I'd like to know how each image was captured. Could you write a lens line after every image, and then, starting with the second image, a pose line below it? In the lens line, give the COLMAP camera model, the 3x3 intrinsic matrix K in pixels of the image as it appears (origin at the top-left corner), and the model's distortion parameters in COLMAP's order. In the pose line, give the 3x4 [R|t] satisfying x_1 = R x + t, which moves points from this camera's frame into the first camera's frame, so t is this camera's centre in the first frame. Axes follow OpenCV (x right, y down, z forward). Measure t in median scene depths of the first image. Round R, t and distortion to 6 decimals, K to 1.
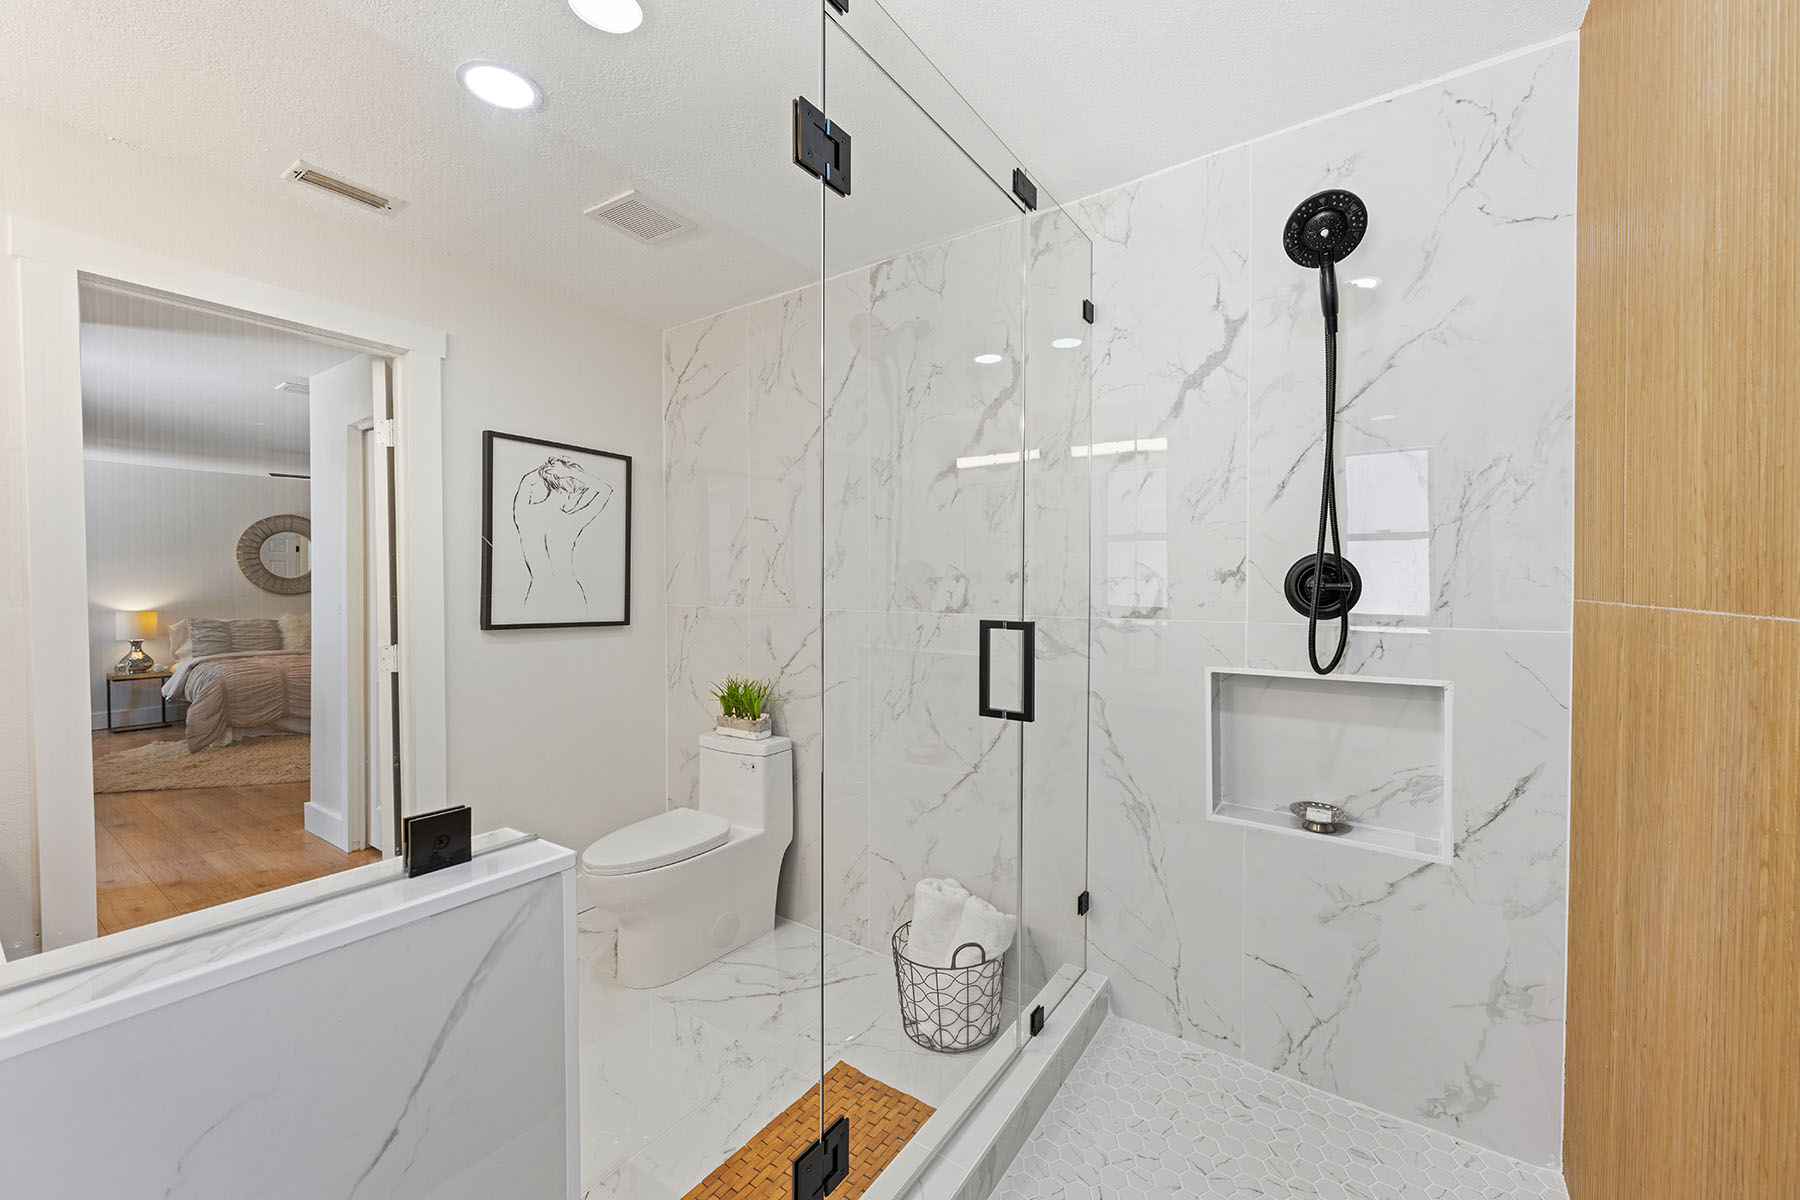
lens RADIAL K [[710.7, 0, 900.4], [0, 710.7, 595.5], [0, 0, 1]] dist [-0.001250, -0.000035]
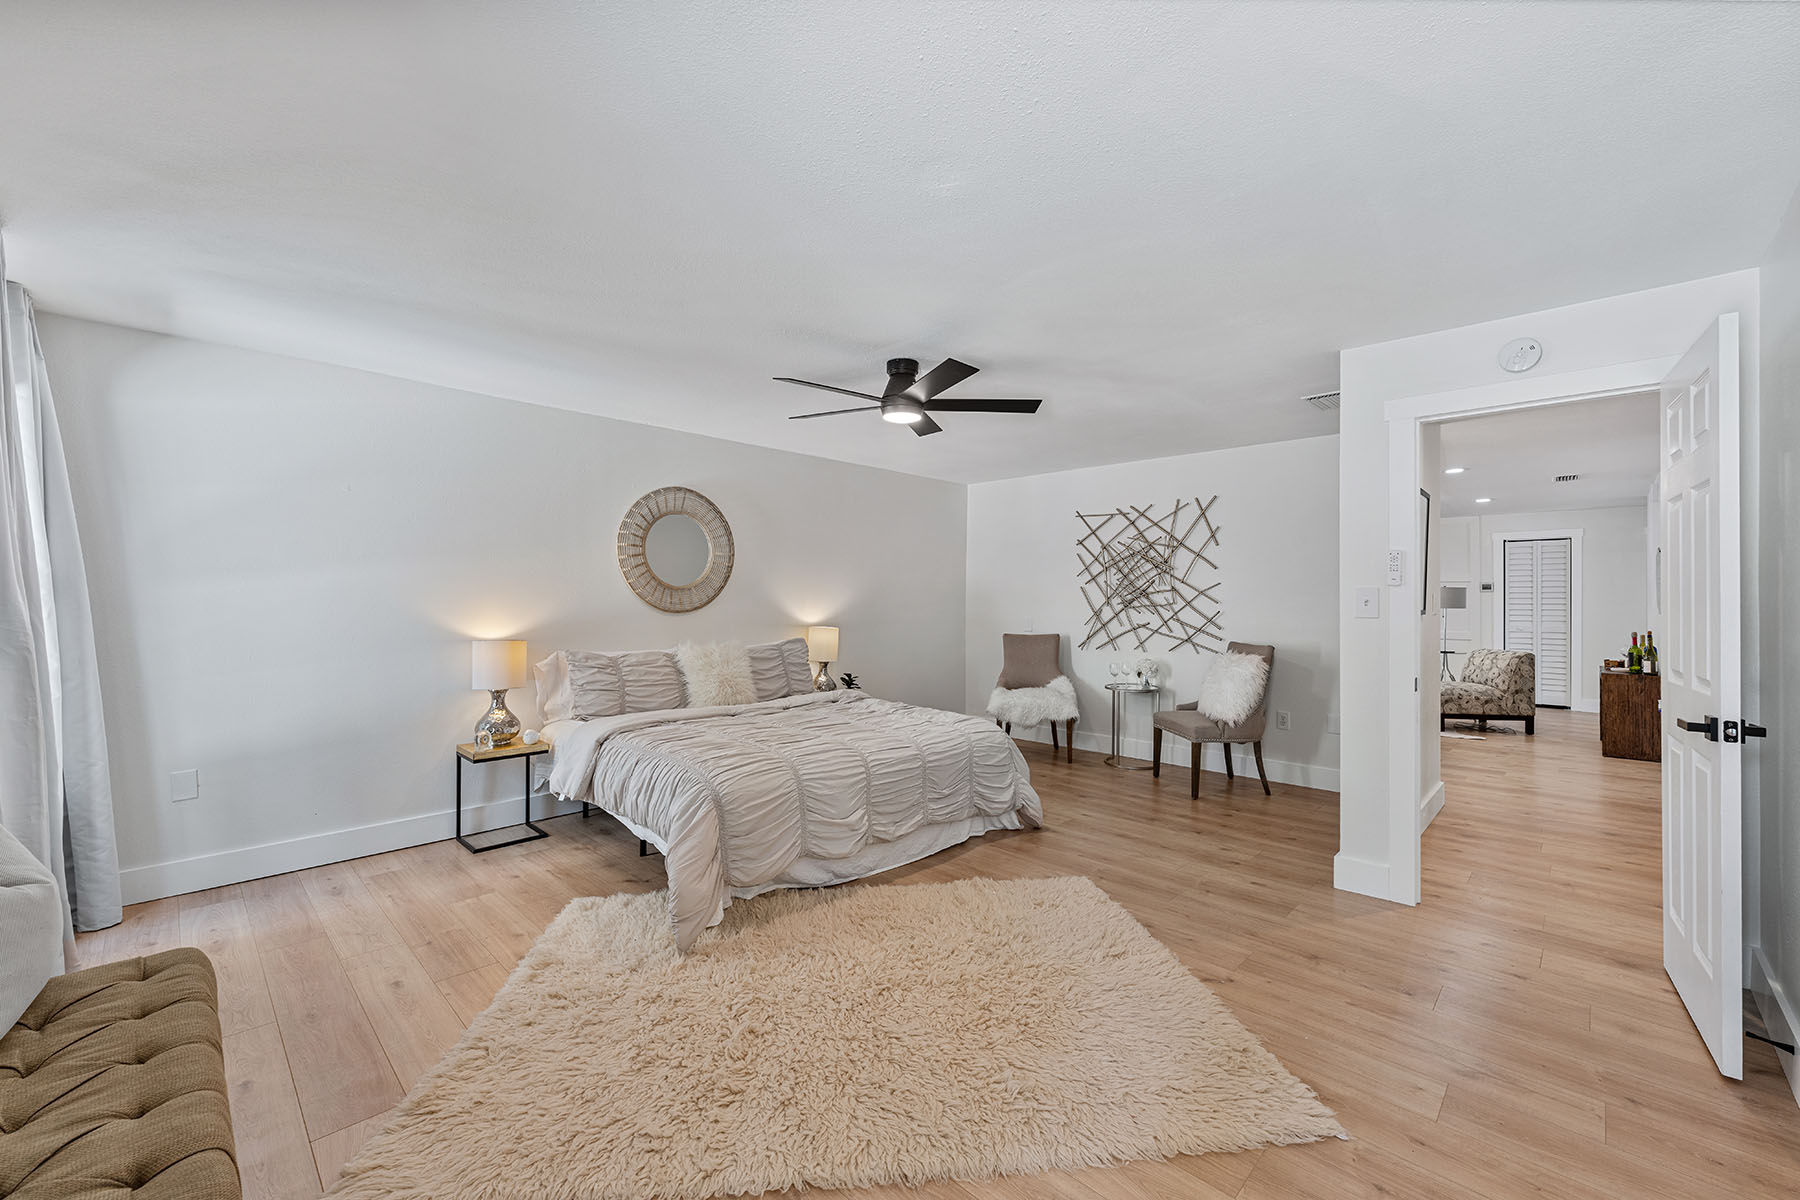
lens RADIAL K [[719.5, 0, 898.0], [0, 719.5, 595.5], [0, 0, 1]] dist [-0.001873, -0.000183]
pose [[0.986434, -0.004487, -0.164099, -0.615971], [0.001063, 0.999780, -0.020947, -0.002713], [0.164157, 0.020488, 0.986221, 0.437139]]
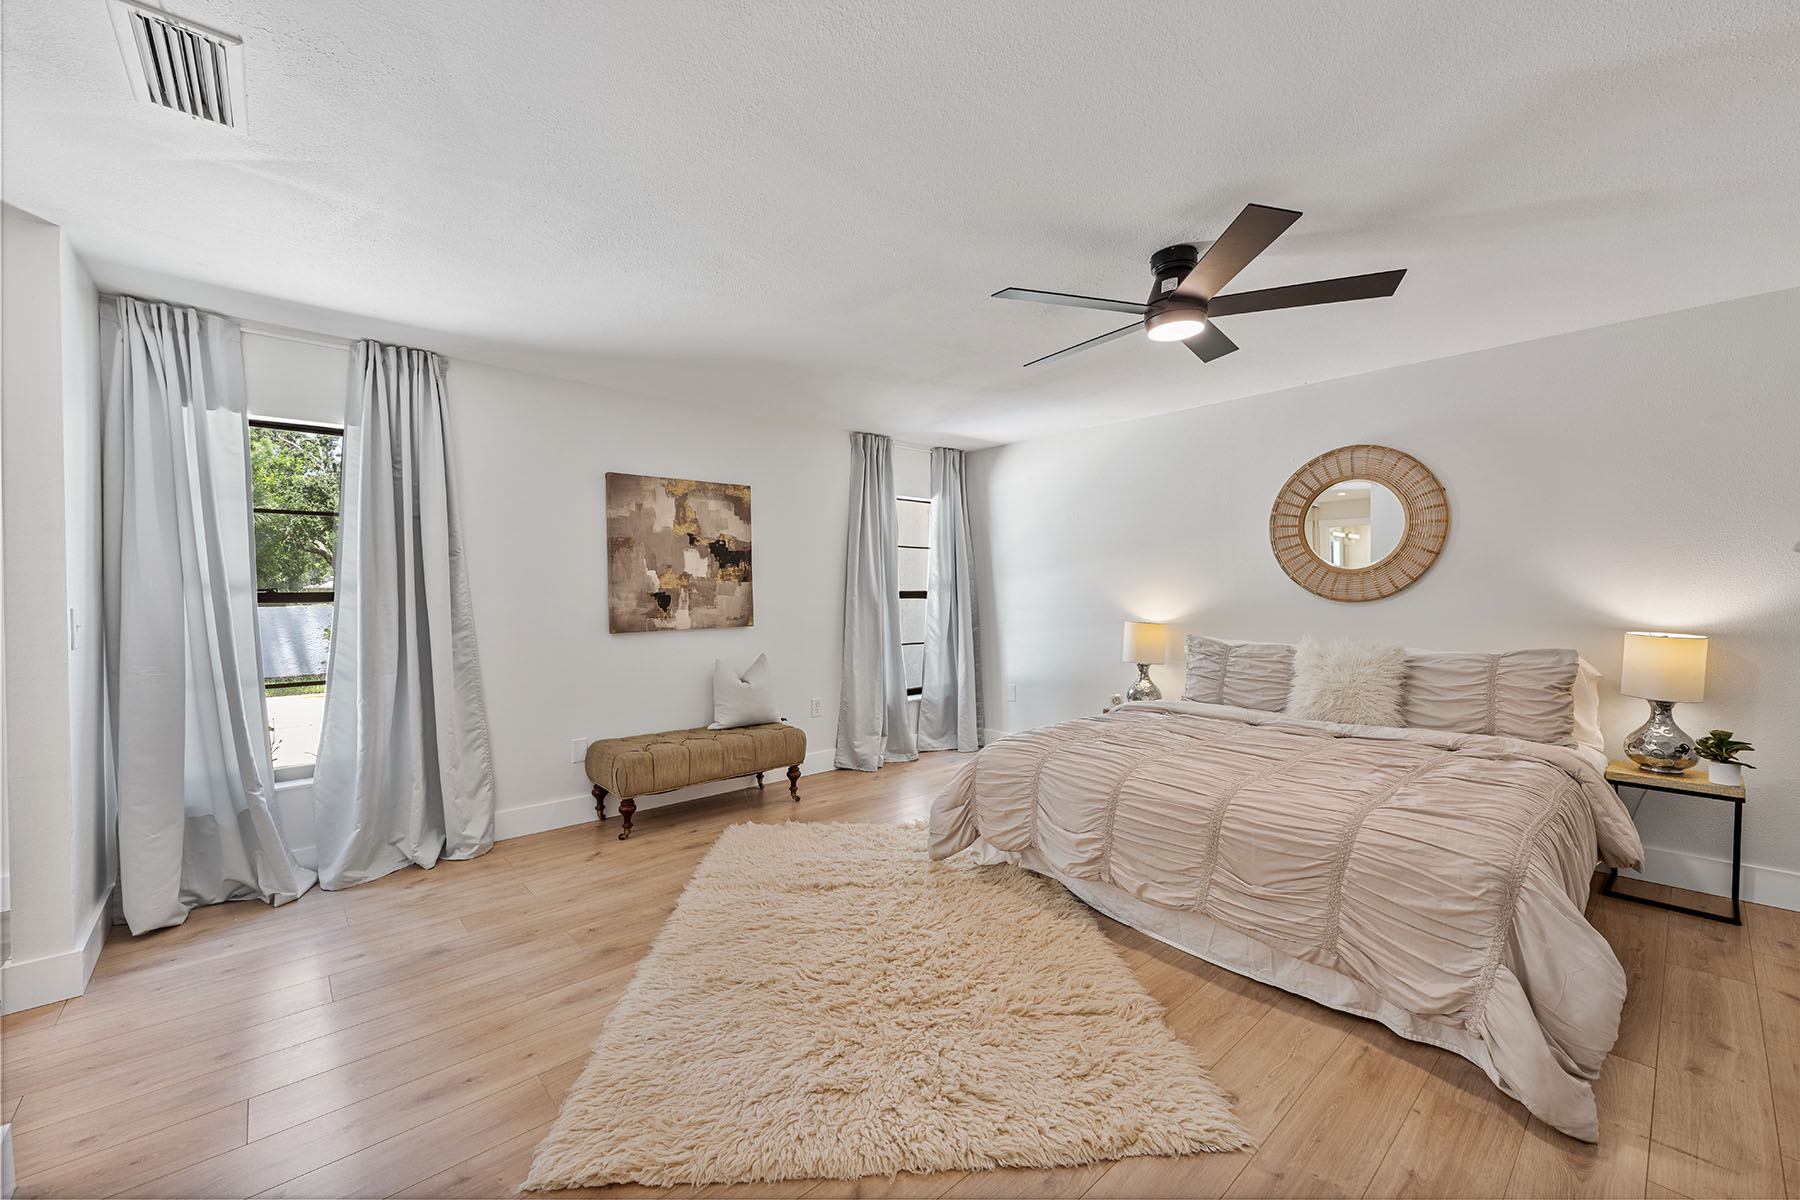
lens RADIAL K [[696.4, 0, 865.6], [0, 696.4, 610.8], [0, 0, 1]] dist [-0.000616, -0.000066]
pose [[-0.254504, 0.032416, -0.966528, -0.318410], [0.001153, 0.999448, 0.033216, -0.011988], [0.967071, 0.007340, -0.254401, 0.863399]]
